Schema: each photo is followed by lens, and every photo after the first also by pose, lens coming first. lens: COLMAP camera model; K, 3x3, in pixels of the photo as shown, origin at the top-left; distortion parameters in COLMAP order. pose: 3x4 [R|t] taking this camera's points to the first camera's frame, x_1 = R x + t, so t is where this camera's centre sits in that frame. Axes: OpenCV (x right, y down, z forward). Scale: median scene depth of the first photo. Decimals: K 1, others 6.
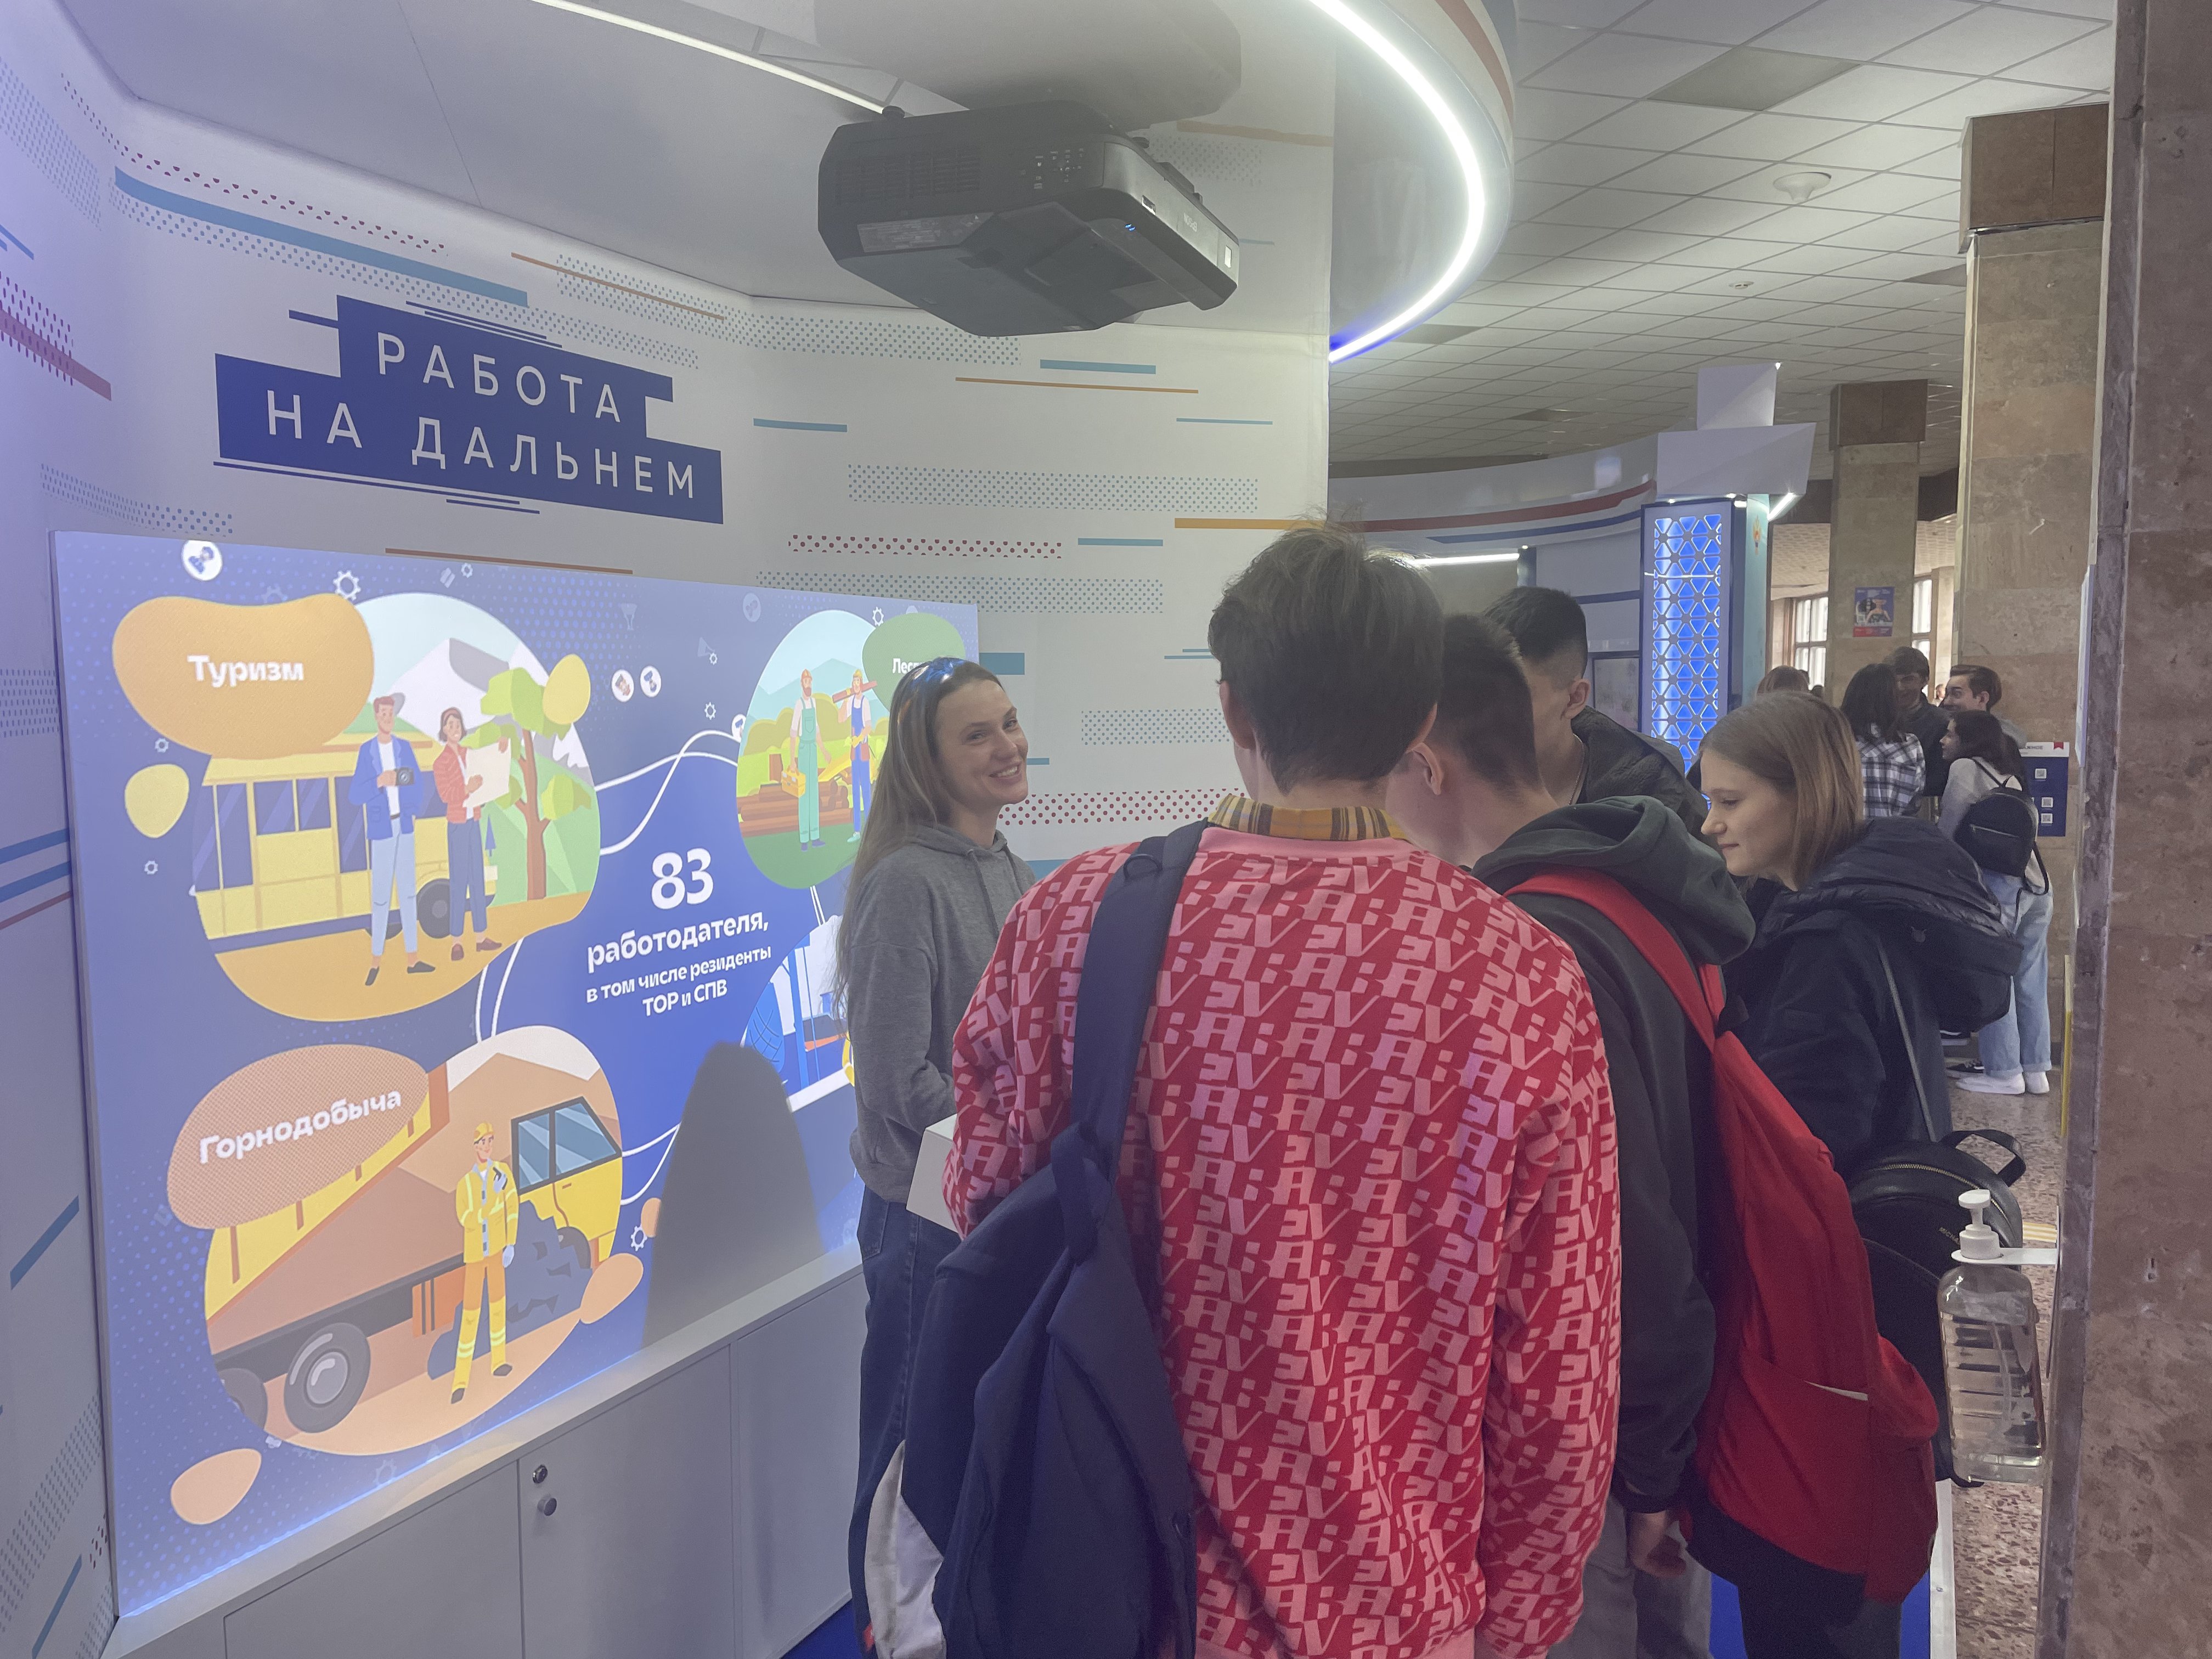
lens RADIAL K [[1701.8, 0, 1104.8], [0, 1701.8, 829.6], [0, 0, 1]] dist [0.074810, -0.063141]
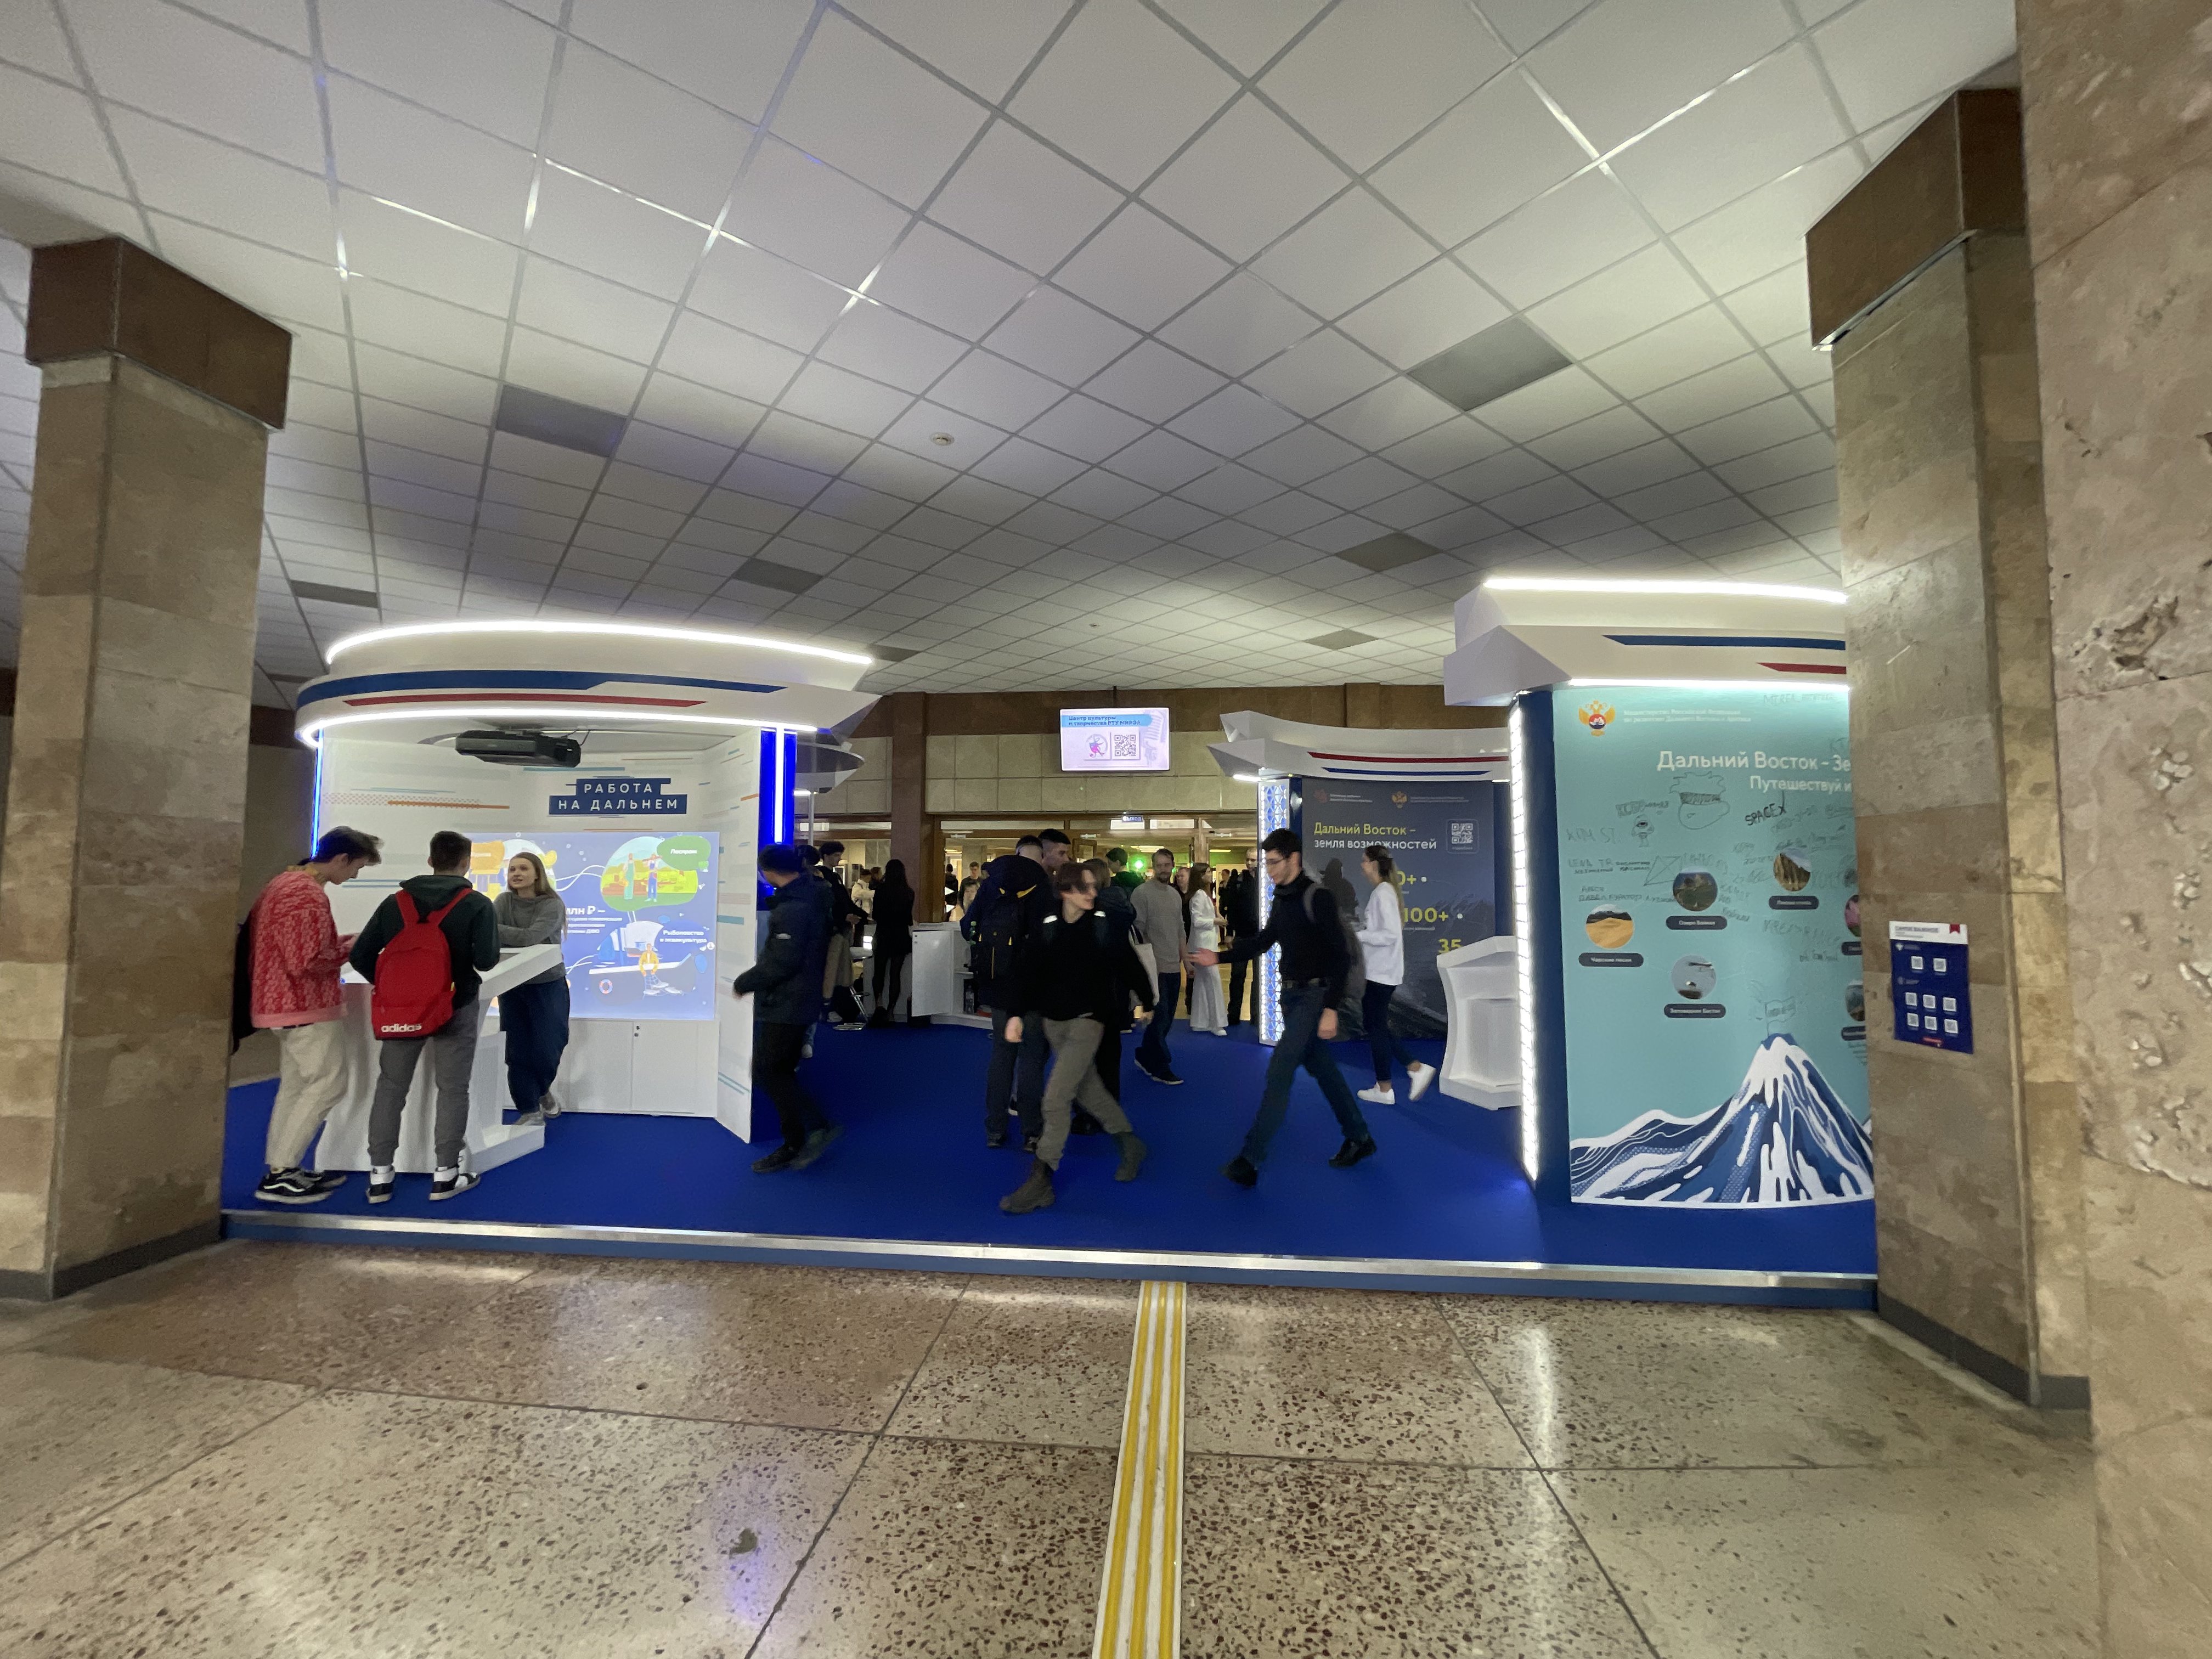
lens RADIAL K [[889.0, 0, 1104.0], [0, 889.0, 829.8], [0, 0, 1]] dist [-0.000020, 0.000032]
pose [[0.333184, -0.049735, -0.941549, 1.975844], [-0.084458, 0.993019, -0.082340, -0.070265], [0.939071, 0.106955, 0.326658, 1.310068]]
